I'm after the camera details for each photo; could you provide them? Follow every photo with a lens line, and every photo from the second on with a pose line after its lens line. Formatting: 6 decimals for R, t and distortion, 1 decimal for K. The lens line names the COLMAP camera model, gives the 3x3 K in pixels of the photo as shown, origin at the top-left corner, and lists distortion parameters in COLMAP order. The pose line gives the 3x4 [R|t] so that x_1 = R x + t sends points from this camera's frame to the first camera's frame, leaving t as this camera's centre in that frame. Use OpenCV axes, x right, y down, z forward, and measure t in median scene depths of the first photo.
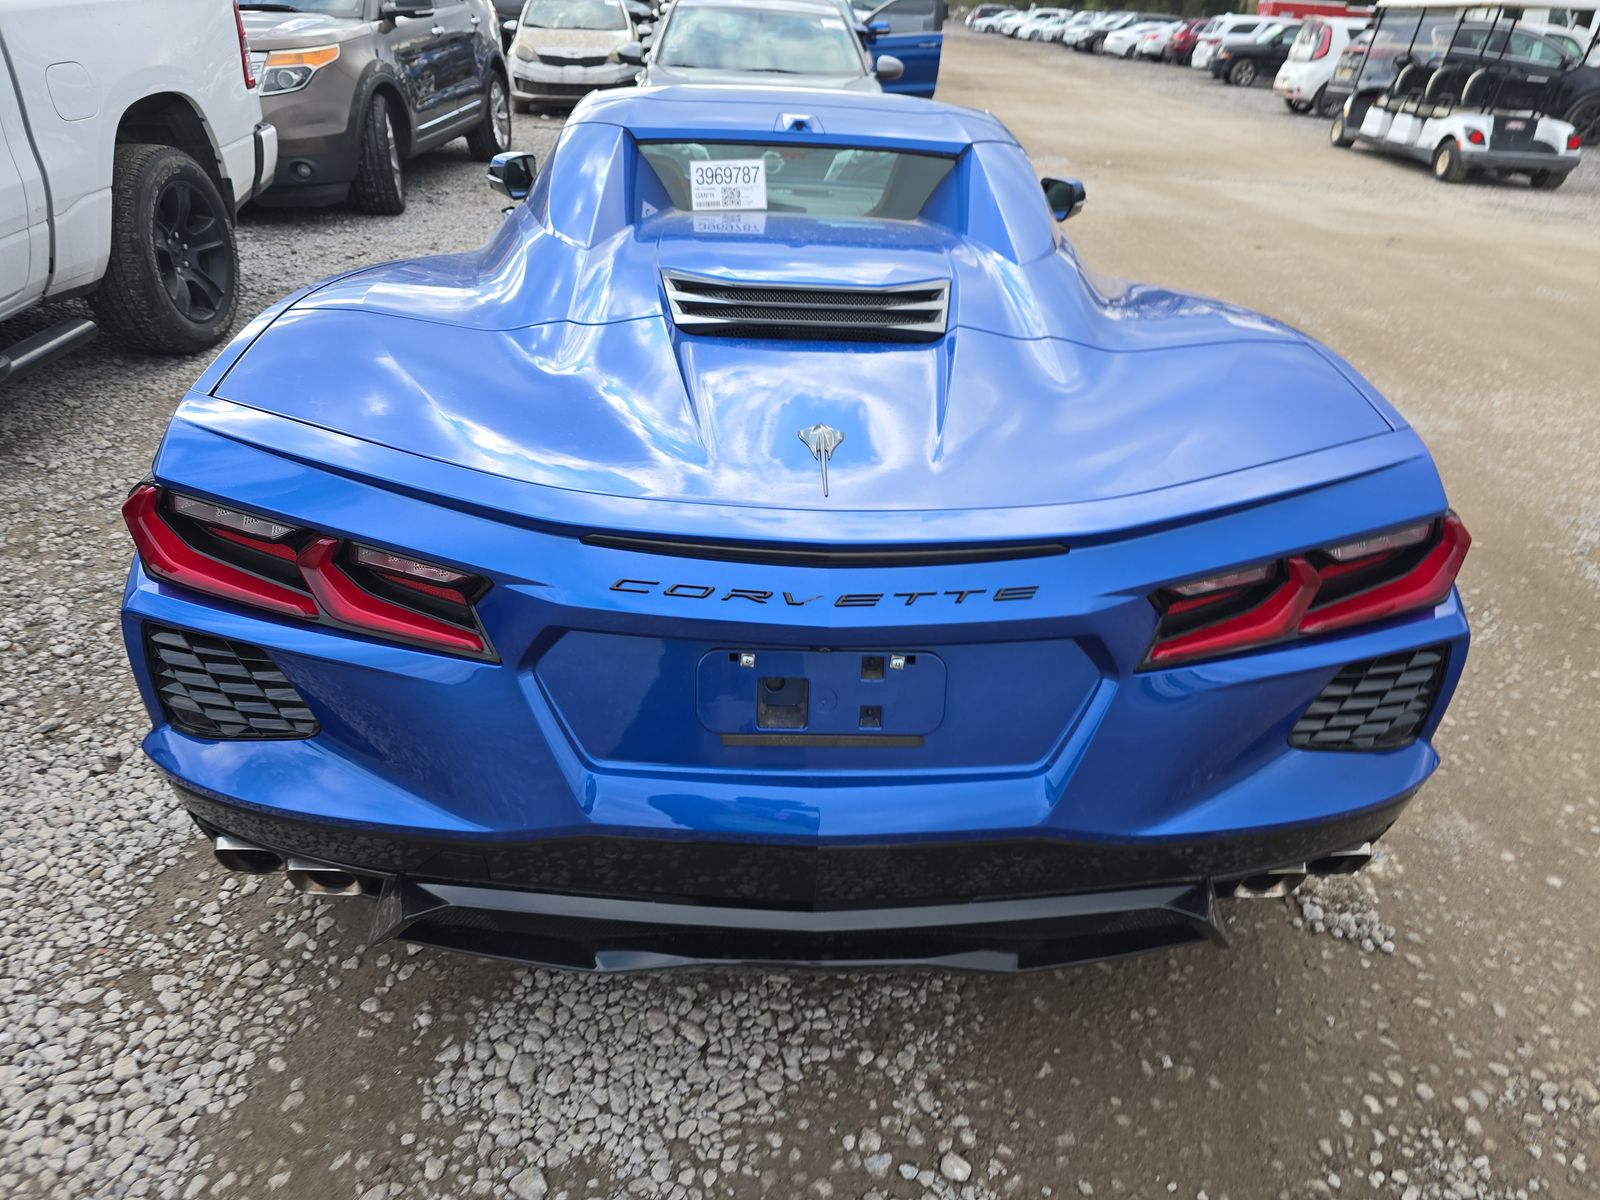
lens RADIAL K [[1104.0, 0, 810.0], [0, 1104.0, 595.8], [0, 0, 1]] dist [0.045245, -0.036875]
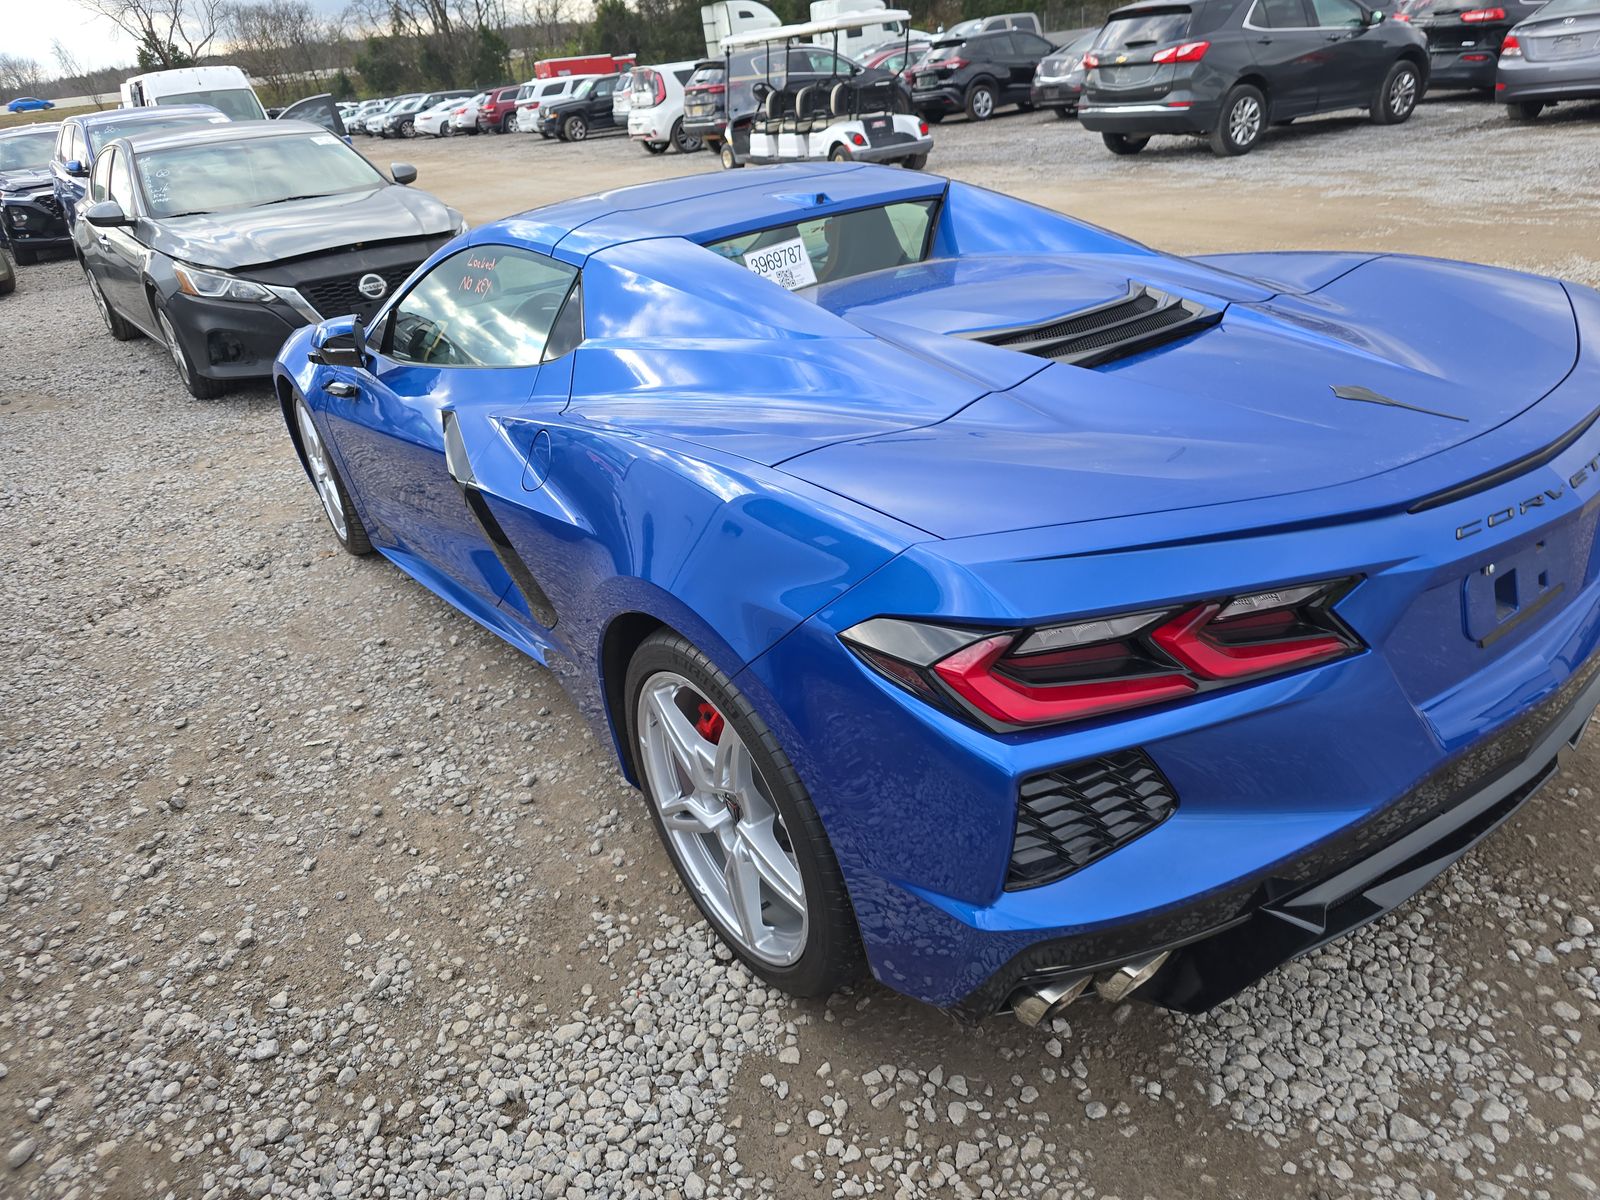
lens RADIAL K [[1104.0, 0, 810.0], [0, 1104.0, 595.8], [0, 0, 1]] dist [0.045245, -0.036875]
pose [[0.817628, -0.363628, 0.446384, -0.144166], [0.386899, 0.921177, 0.041726, -0.030003], [-0.426372, 0.138589, 0.893868, 0.030061]]
